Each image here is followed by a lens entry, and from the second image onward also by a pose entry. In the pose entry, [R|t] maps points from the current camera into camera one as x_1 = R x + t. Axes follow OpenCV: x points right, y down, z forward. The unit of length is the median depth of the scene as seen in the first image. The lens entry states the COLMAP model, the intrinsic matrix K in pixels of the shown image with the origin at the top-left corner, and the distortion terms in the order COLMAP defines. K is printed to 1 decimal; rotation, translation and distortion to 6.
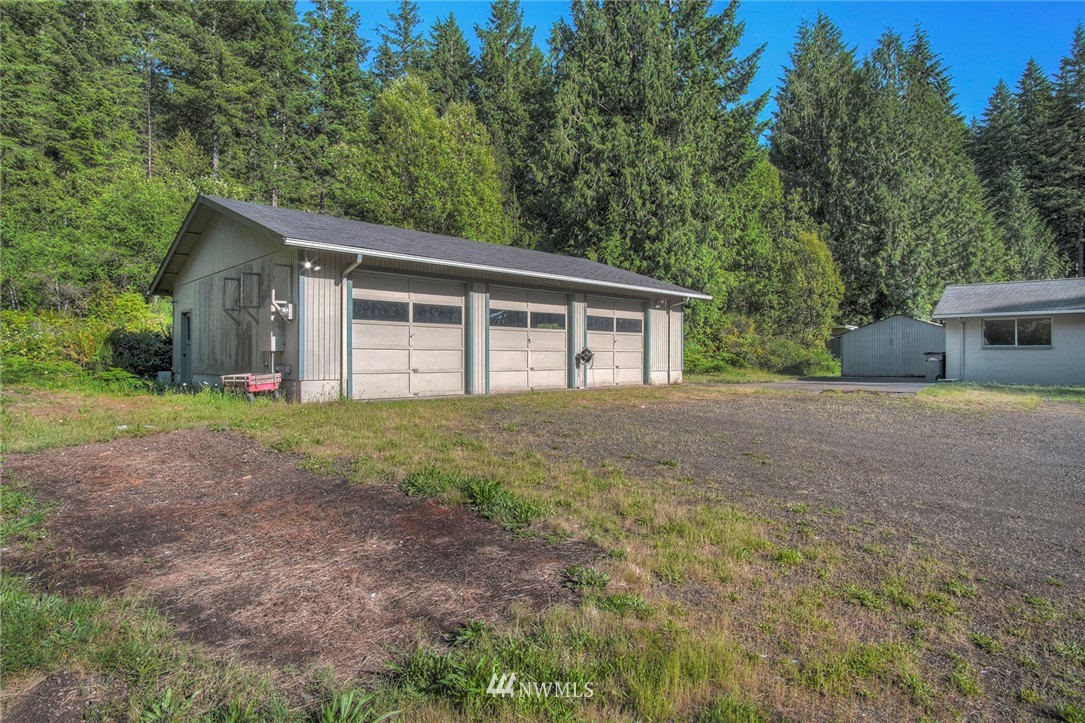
lens RADIAL K [[578.3, 0, 538.7], [0, 578.3, 365.8], [0, 0, 1]] dist [-0.010929, 0.003496]
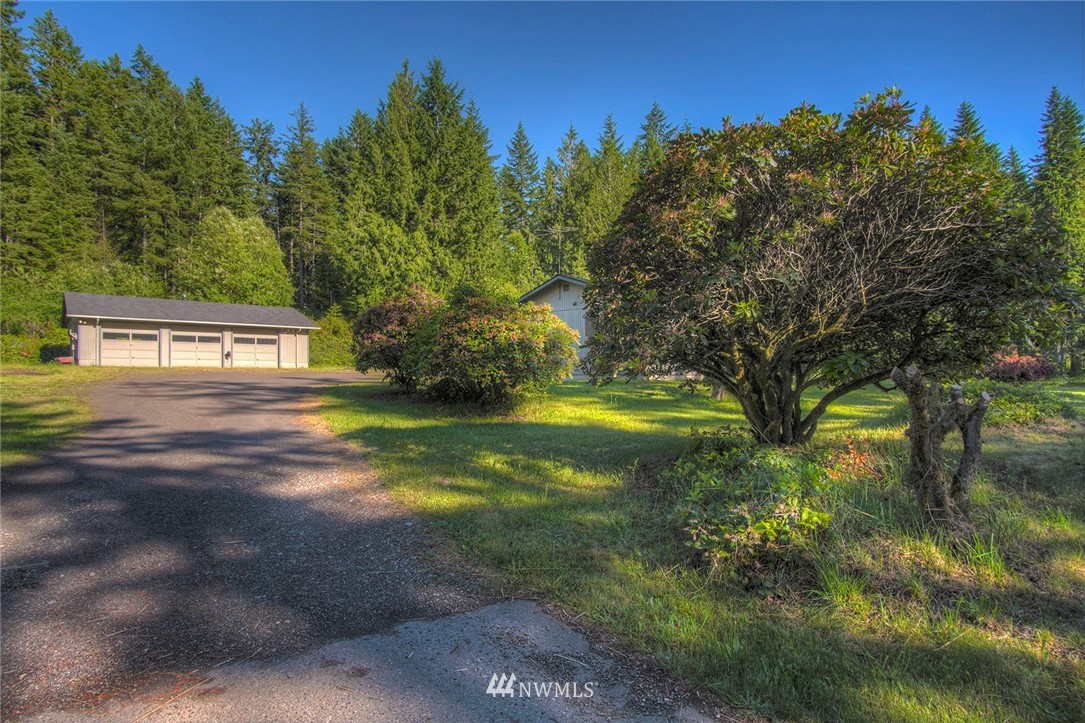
lens RADIAL K [[570.8, 0, 540.5], [0, 570.8, 361.8], [0, 0, 1]] dist [-0.005467, 0.000807]
pose [[0.999336, 0.000800, -0.036428, 1.249318], [-0.002167, 0.999294, -0.037505, 0.086620], [0.036372, 0.037559, 0.998632, -1.125610]]
